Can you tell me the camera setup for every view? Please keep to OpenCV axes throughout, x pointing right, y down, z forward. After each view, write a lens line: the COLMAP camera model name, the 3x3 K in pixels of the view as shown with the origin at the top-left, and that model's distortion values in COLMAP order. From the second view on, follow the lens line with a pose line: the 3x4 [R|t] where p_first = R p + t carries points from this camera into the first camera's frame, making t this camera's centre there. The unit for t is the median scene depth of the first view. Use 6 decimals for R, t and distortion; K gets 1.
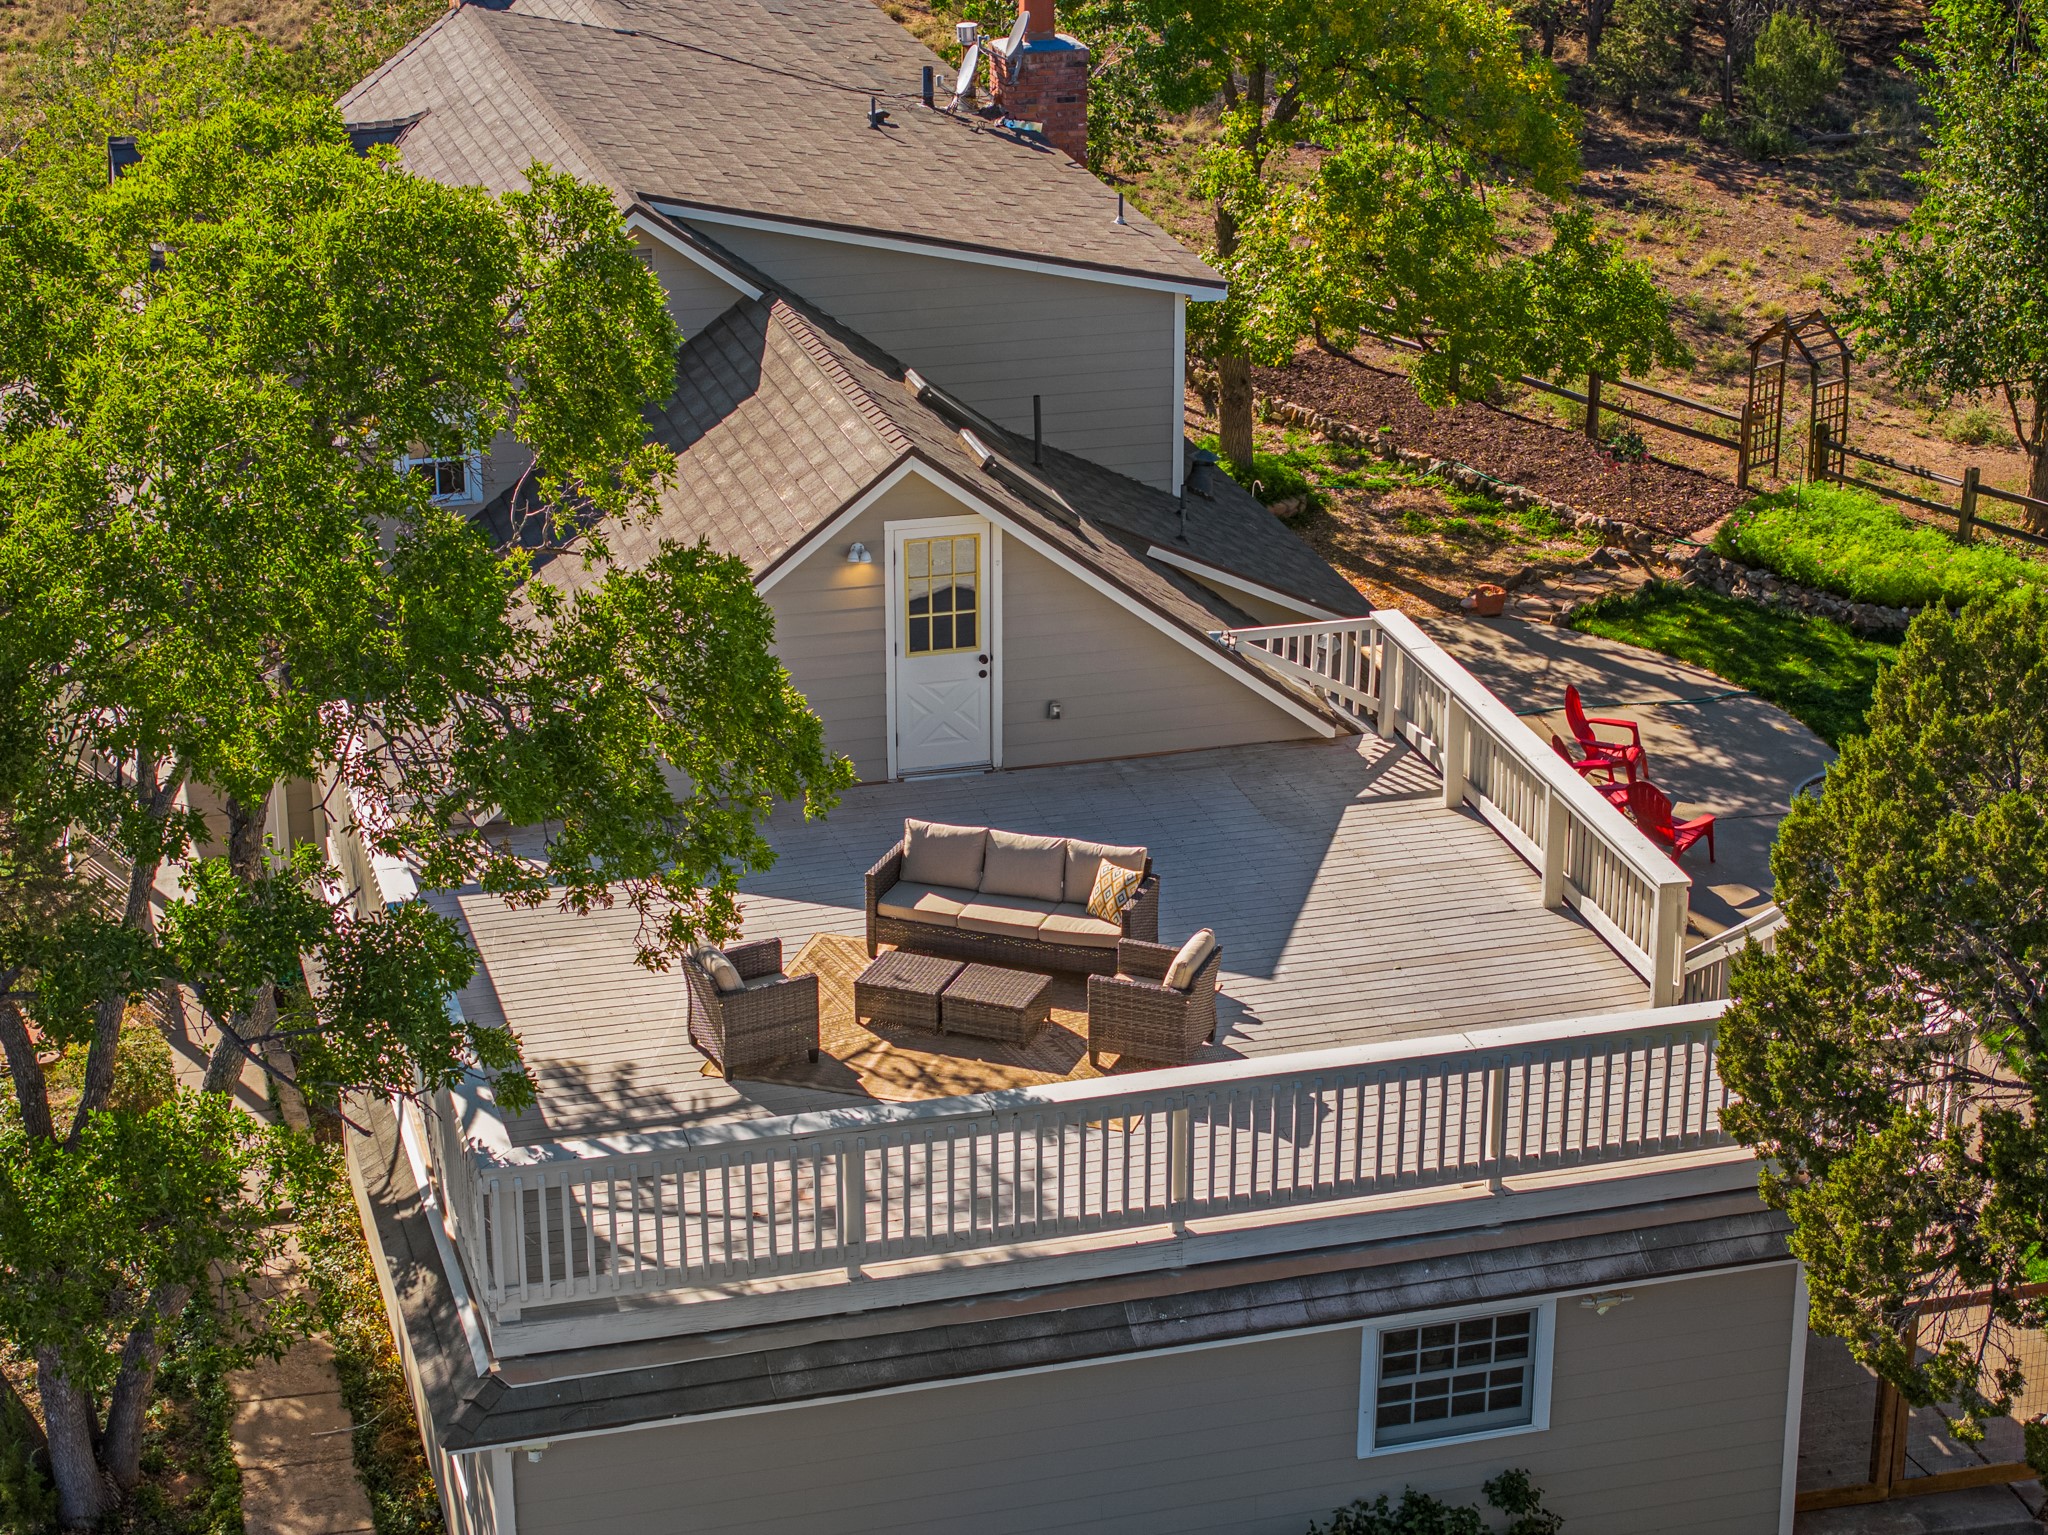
lens RADIAL K [[4075.7, 0, 1023.8], [0, 4075.7, 767.7], [0, 0, 1]] dist [-0.099476, 0.000000]
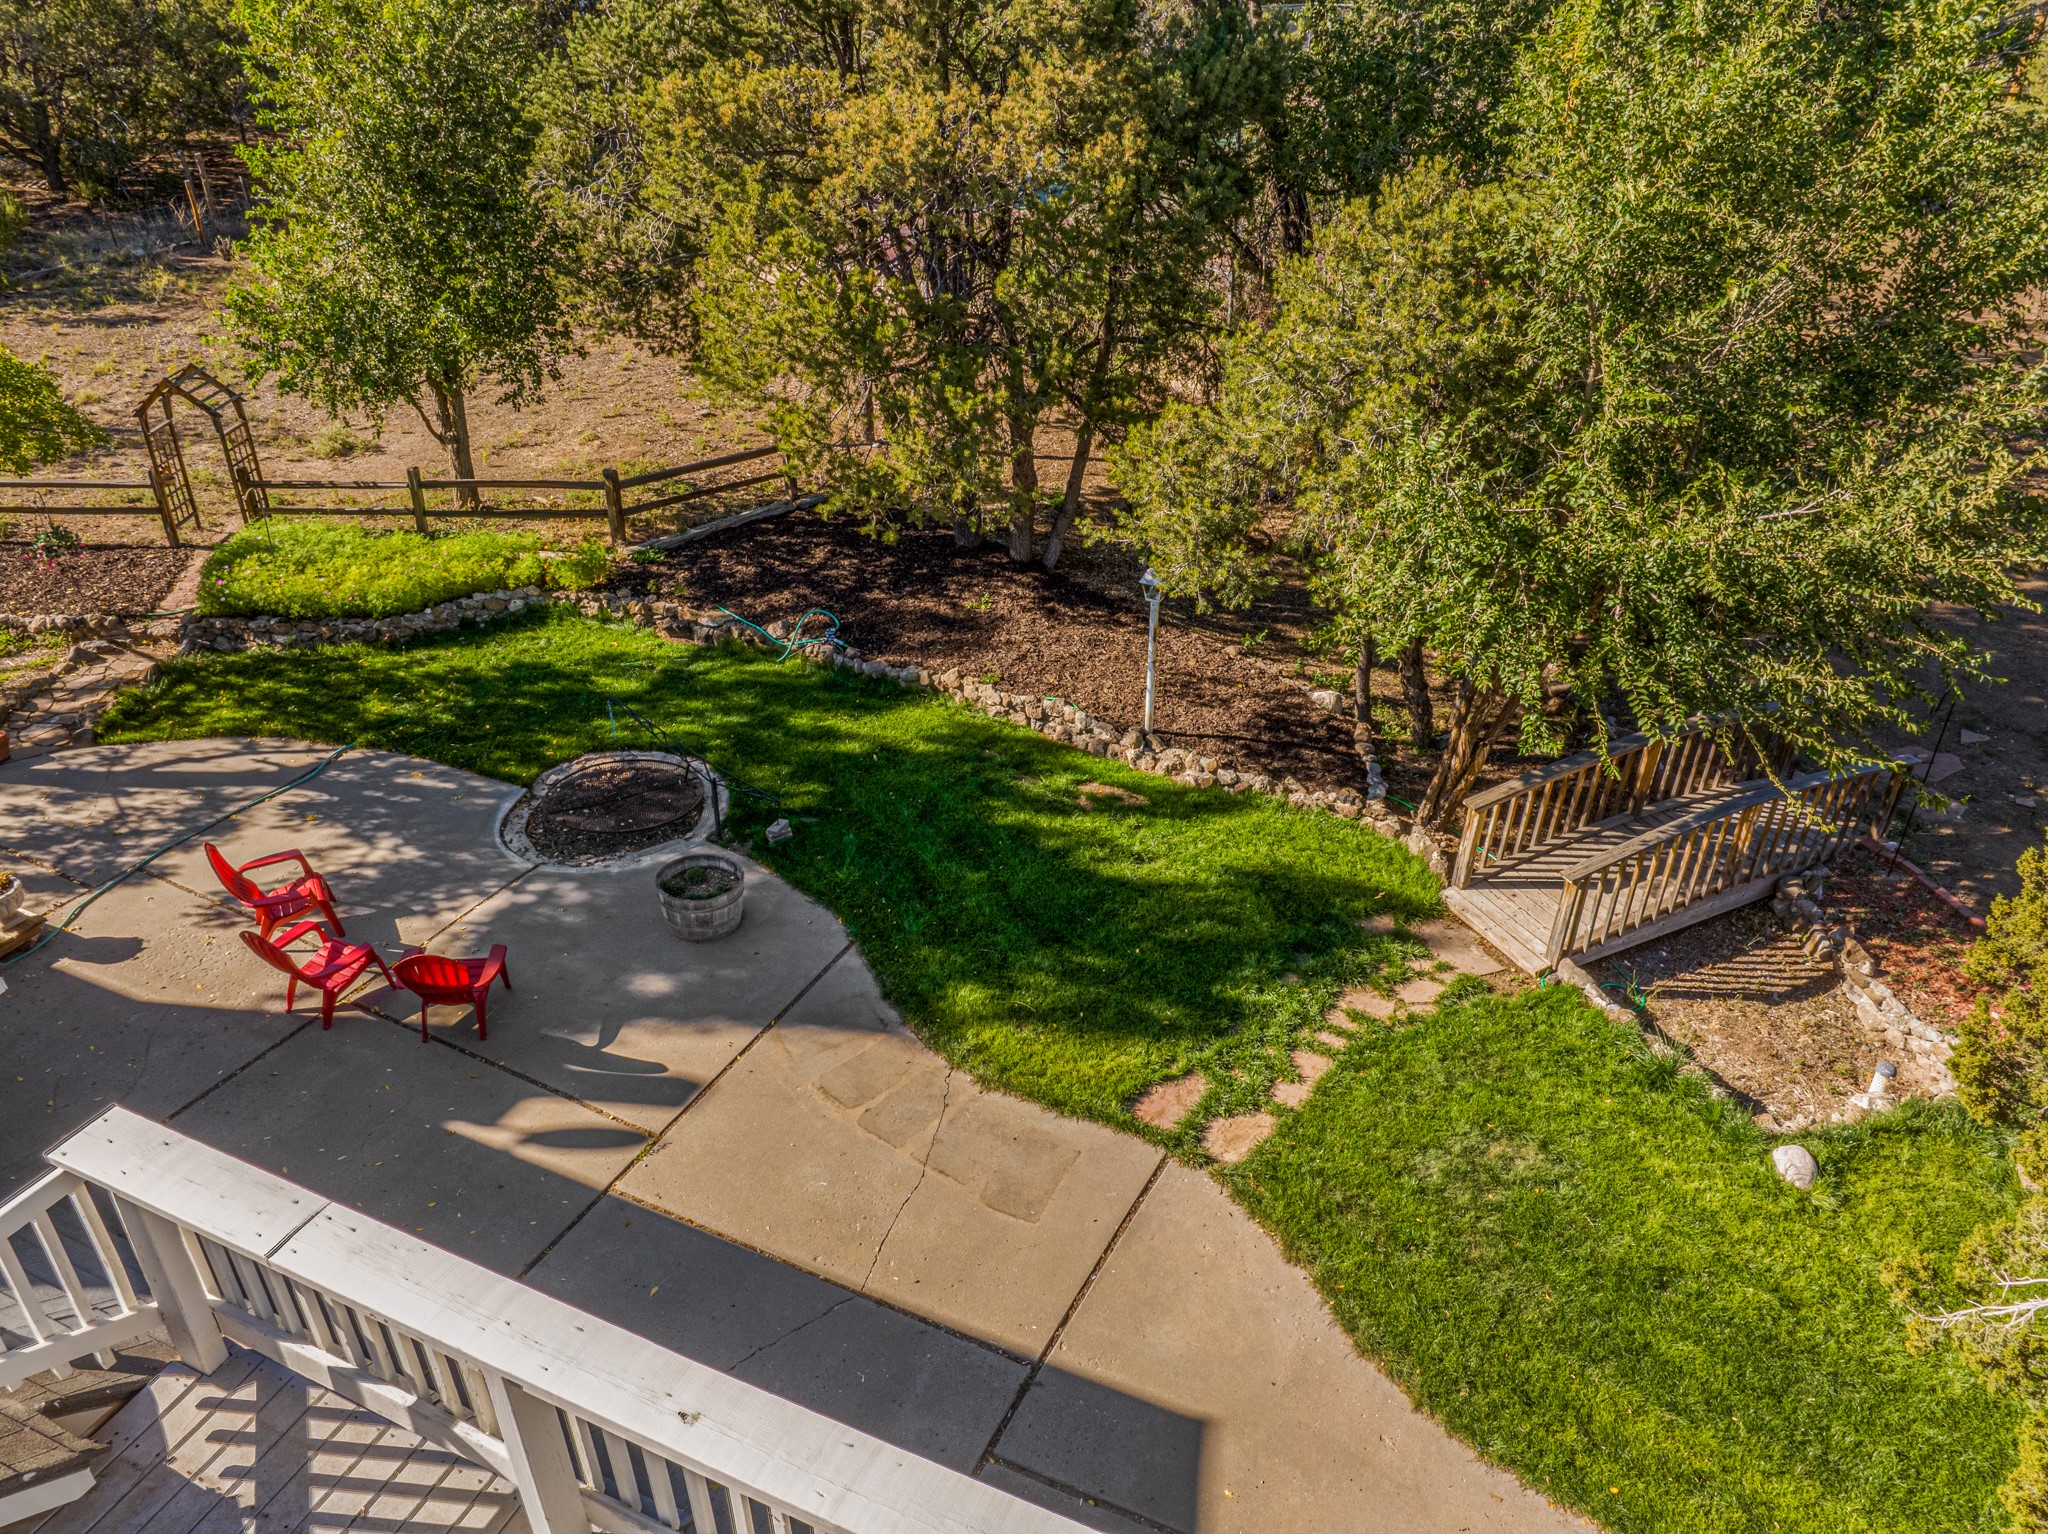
lens RADIAL K [[1423.1, 0, 1022.6], [0, 1423.1, 773.0], [0, 0, 1]] dist [-0.050639, 0.028270]
pose [[0.635360, -0.405706, 0.657054, 0.051893], [0.275201, 0.913963, 0.298222, -0.066510], [-0.721513, -0.008656, 0.692346, 0.607805]]
